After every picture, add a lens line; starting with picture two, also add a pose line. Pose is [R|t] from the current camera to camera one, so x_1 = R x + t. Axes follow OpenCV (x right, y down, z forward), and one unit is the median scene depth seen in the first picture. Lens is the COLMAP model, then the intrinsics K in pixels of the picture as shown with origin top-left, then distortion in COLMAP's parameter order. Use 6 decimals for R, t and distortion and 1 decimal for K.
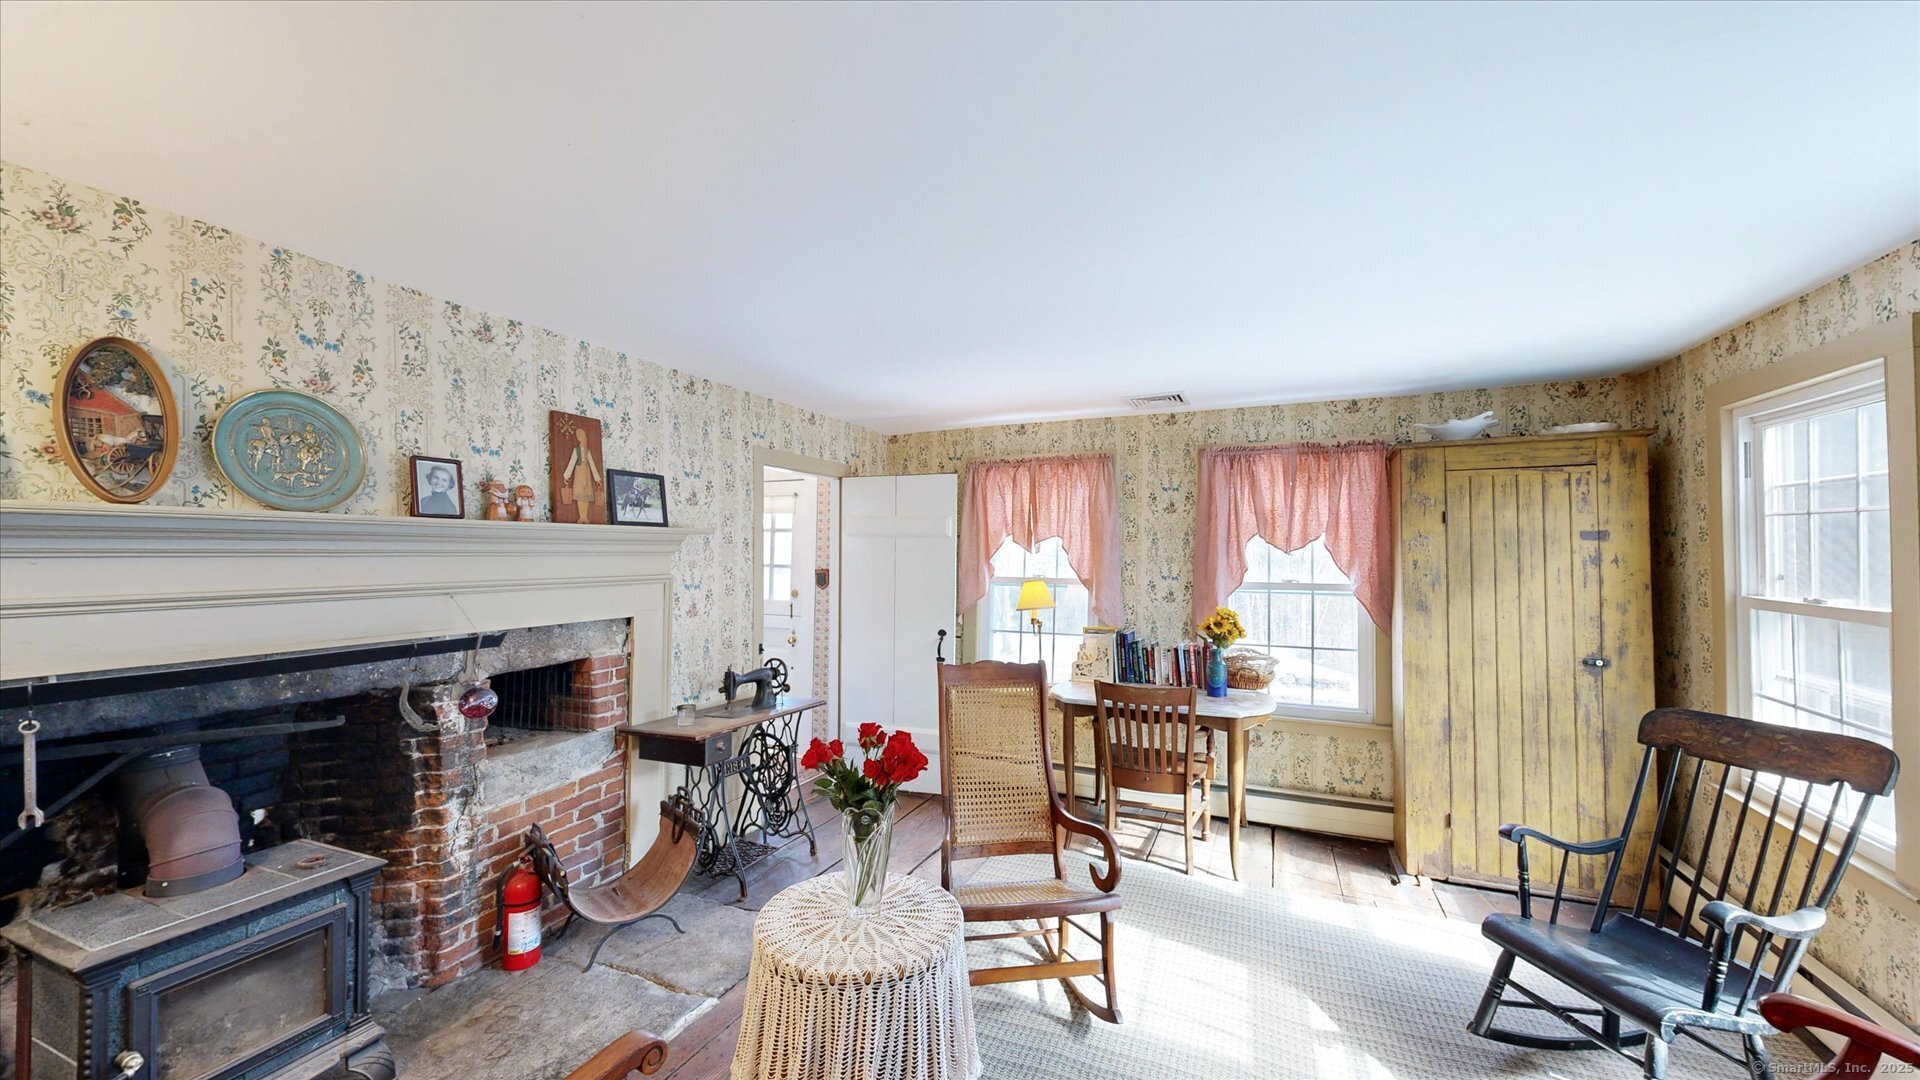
lens RADIAL K [[709.2, 0, 952.8], [0, 709.2, 540.7], [0, 0, 1]] dist [0.002265, -0.000344]
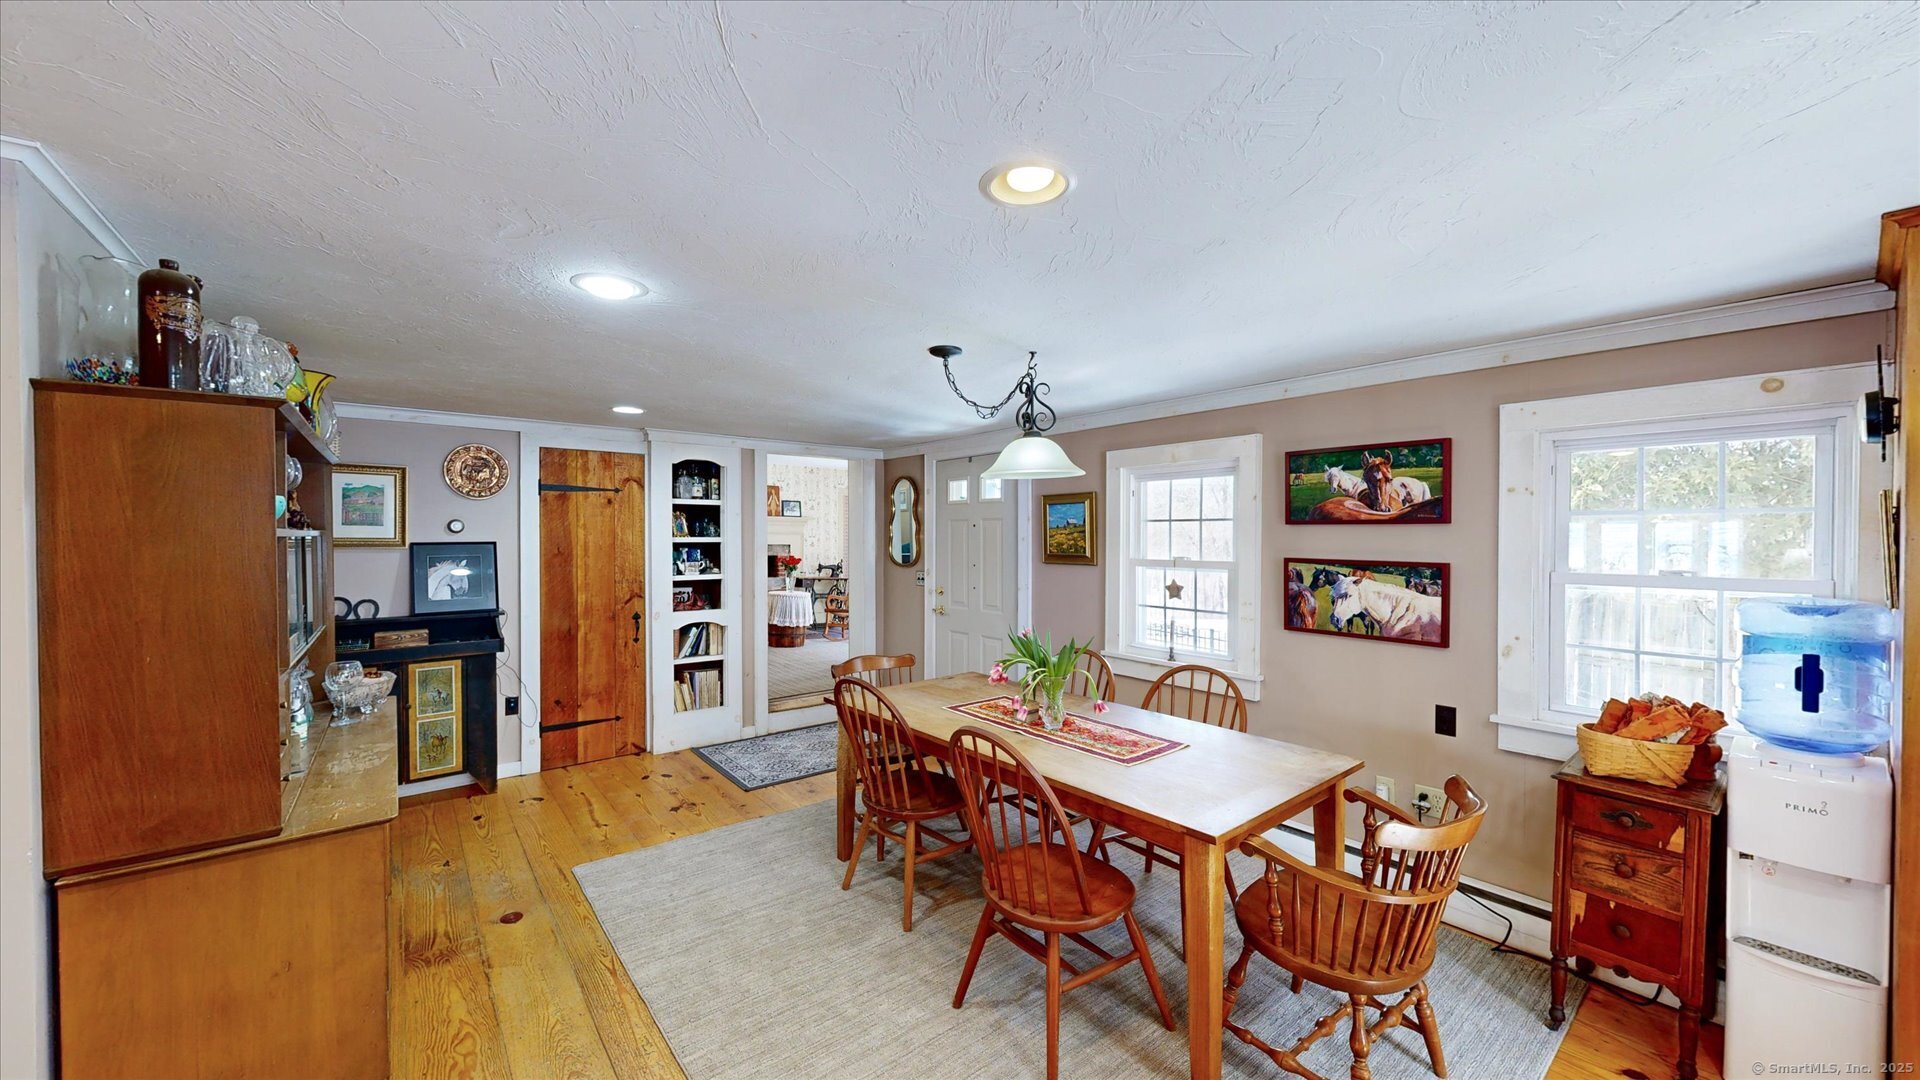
lens RADIAL K [[709.2, 0, 965.9], [0, 709.2, 538.6], [0, 0, 1]] dist [0.002265, -0.000344]
pose [[0.894866, -0.000619, -0.446335, 1.766664], [0.009656, 0.999792, 0.017973, 0.025676], [0.446231, -0.020393, 0.894686, -1.600842]]
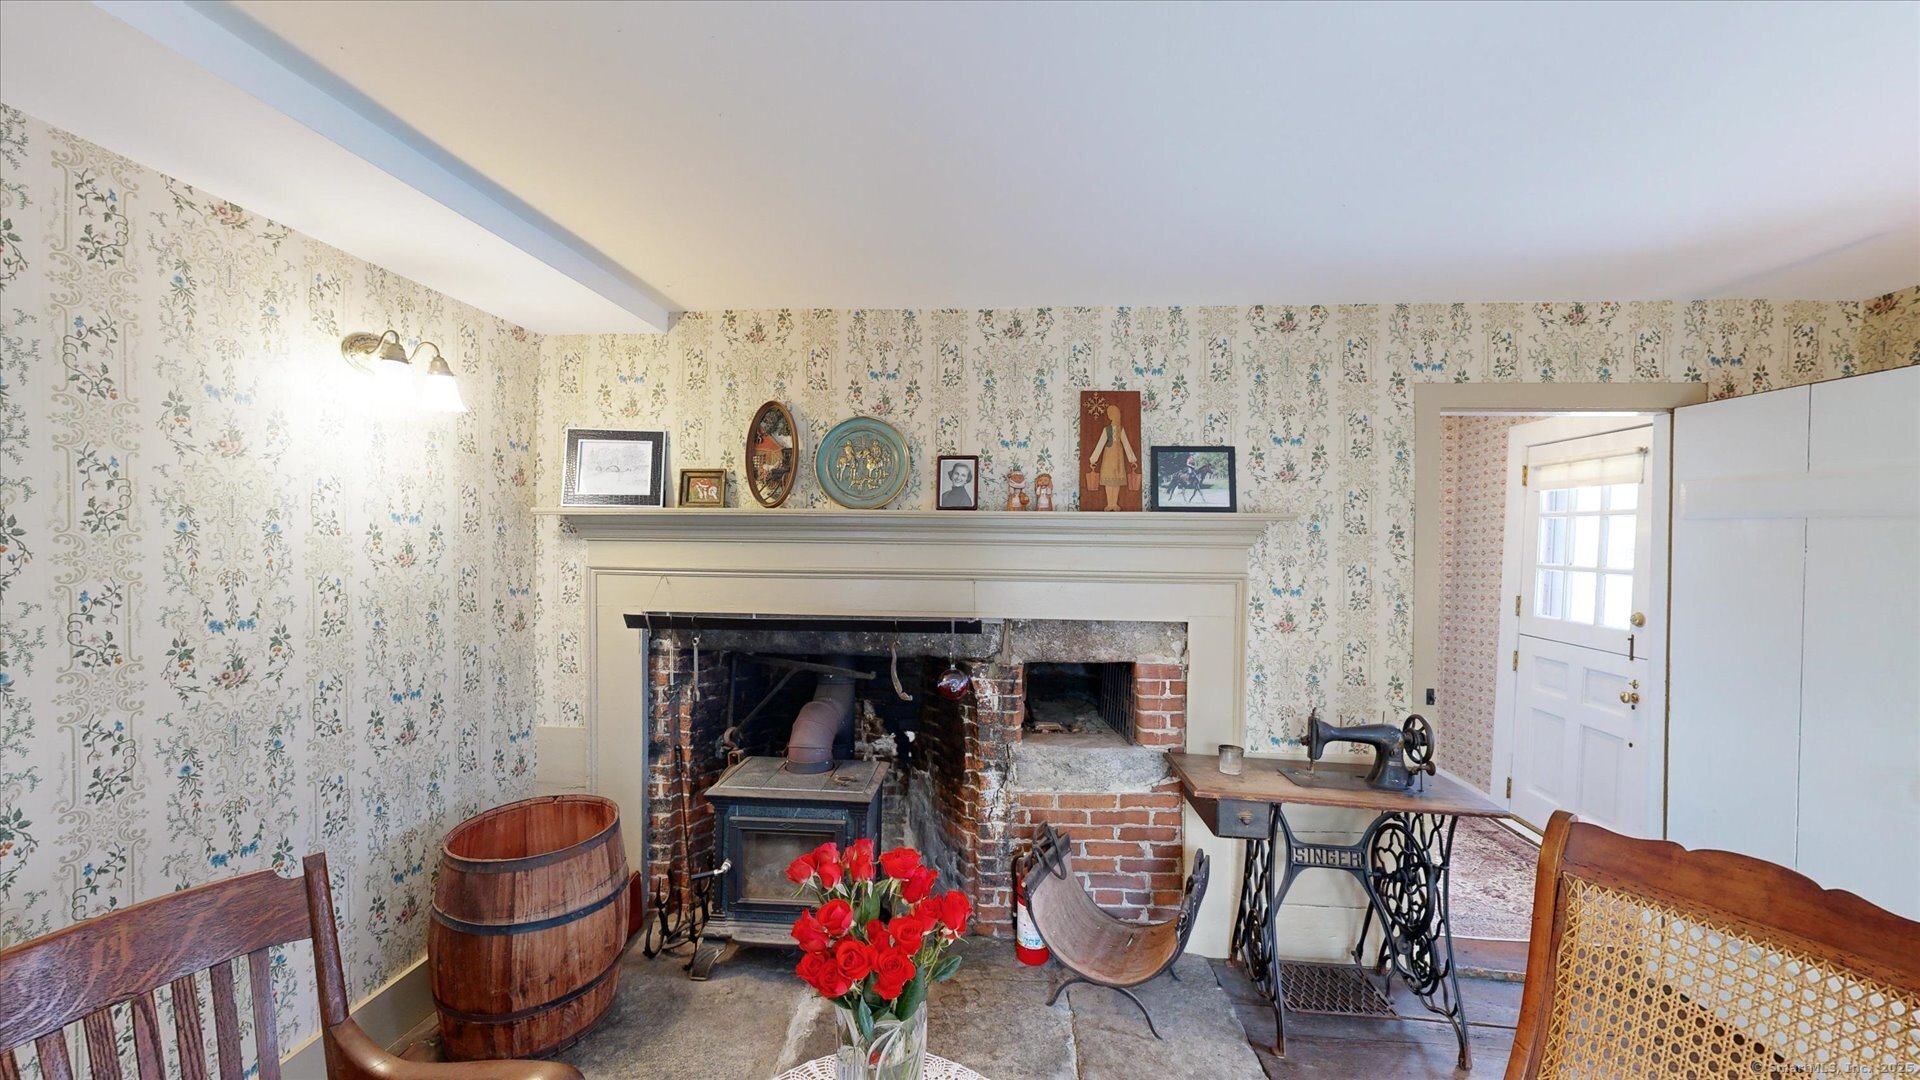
lens RADIAL K [[709.2, 0, 954.2], [0, 709.2, 542.2], [0, 0, 1]] dist [0.002265, -0.000344]
pose [[0.340324, 0.008045, -0.940274, 0.234243], [0.003203, 0.999948, 0.009714, 0.005107], [0.940303, -0.006317, 0.340280, 0.467993]]
